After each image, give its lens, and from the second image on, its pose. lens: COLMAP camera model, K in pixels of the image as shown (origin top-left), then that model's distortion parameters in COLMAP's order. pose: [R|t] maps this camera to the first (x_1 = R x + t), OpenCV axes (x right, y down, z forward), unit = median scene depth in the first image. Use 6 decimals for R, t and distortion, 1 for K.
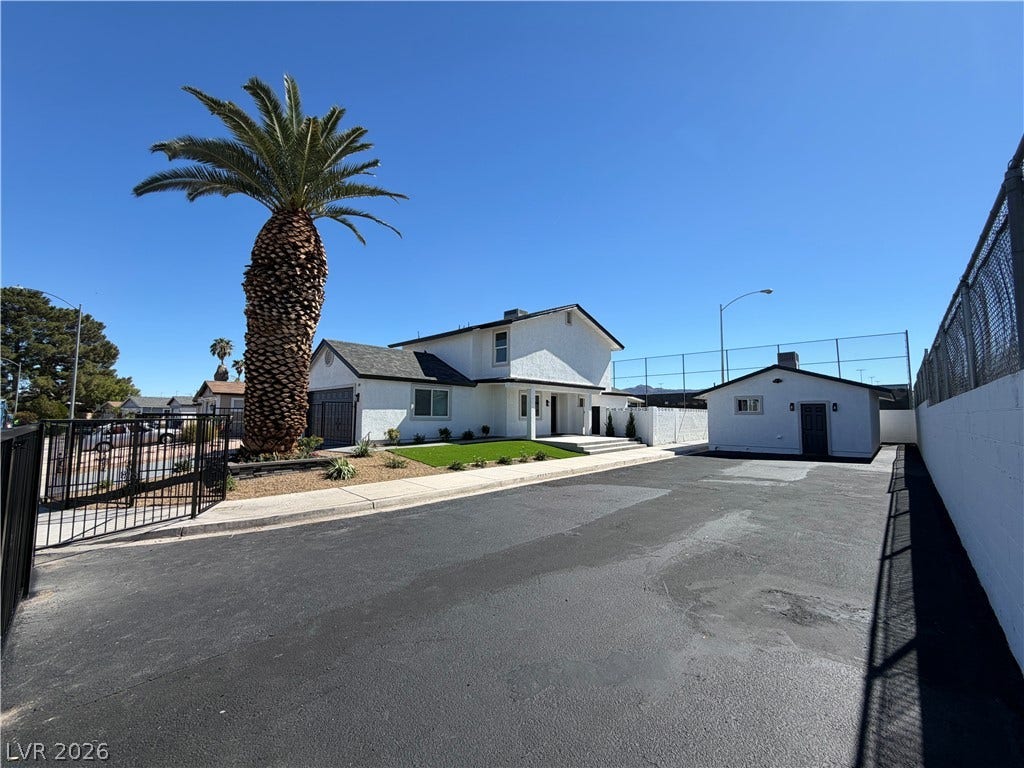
lens RADIAL K [[416.5, 0, 512.0], [0, 416.5, 384.0], [0, 0, 1]] dist [0.000726, 0.000478]
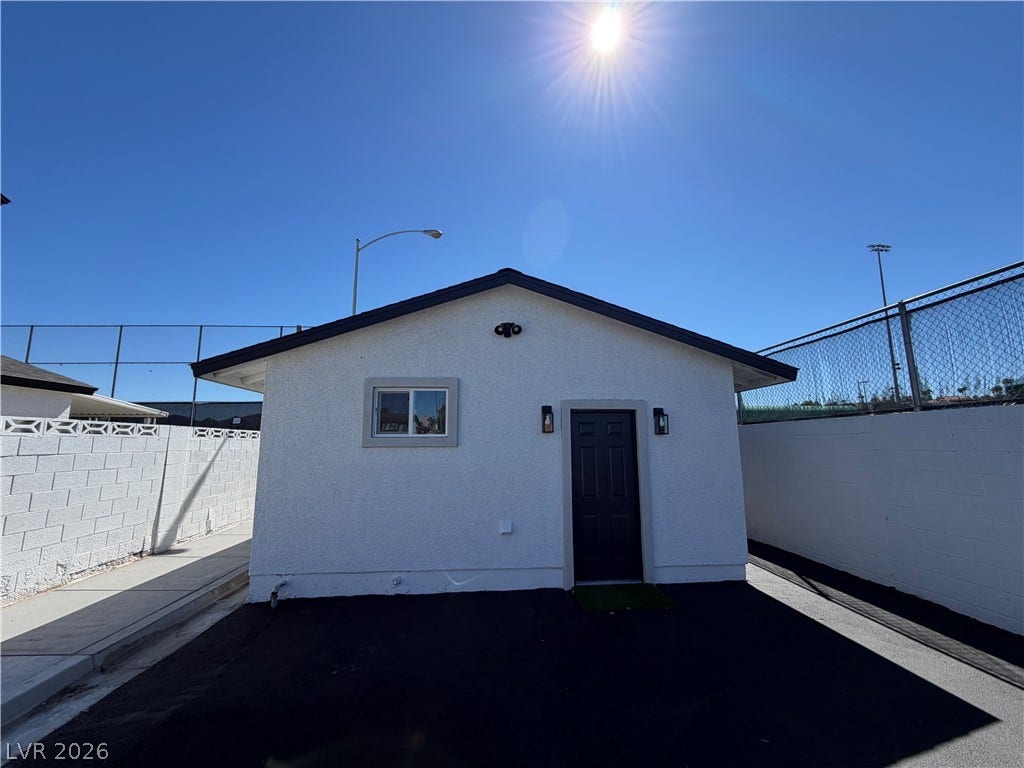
lens RADIAL K [[398.3, 0, 507.5], [0, 398.3, 387.6], [0, 0, 1]] dist [0.036021, 0.000302]
pose [[0.686537, 0.086215, 0.721965, 0.443334], [-0.040760, 0.995947, -0.080173, 0.055972], [-0.725952, 0.025614, 0.687269, 0.818386]]
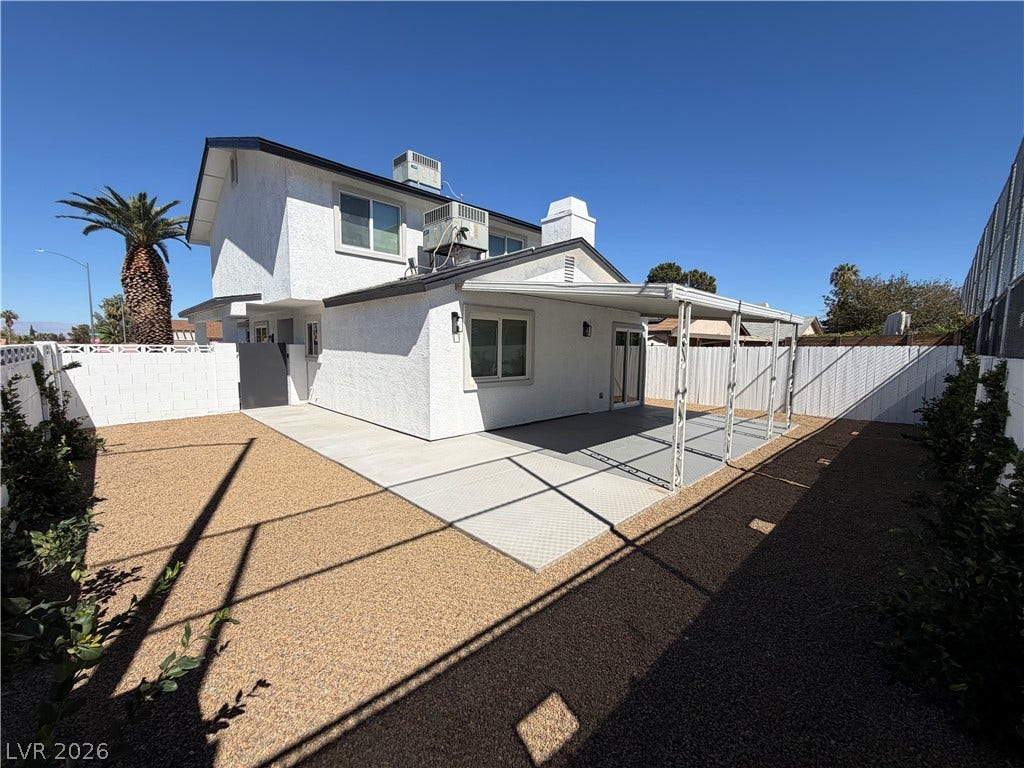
lens RADIAL K [[398.3, 0, 507.5], [0, 398.3, 387.6], [0, 0, 1]] dist [0.036021, 0.000302]
pose [[-0.050631, 0.101008, -0.993596, 0.803058], [0.073389, 0.992559, 0.097163, 0.098140], [0.996017, -0.068000, -0.057667, 1.632205]]
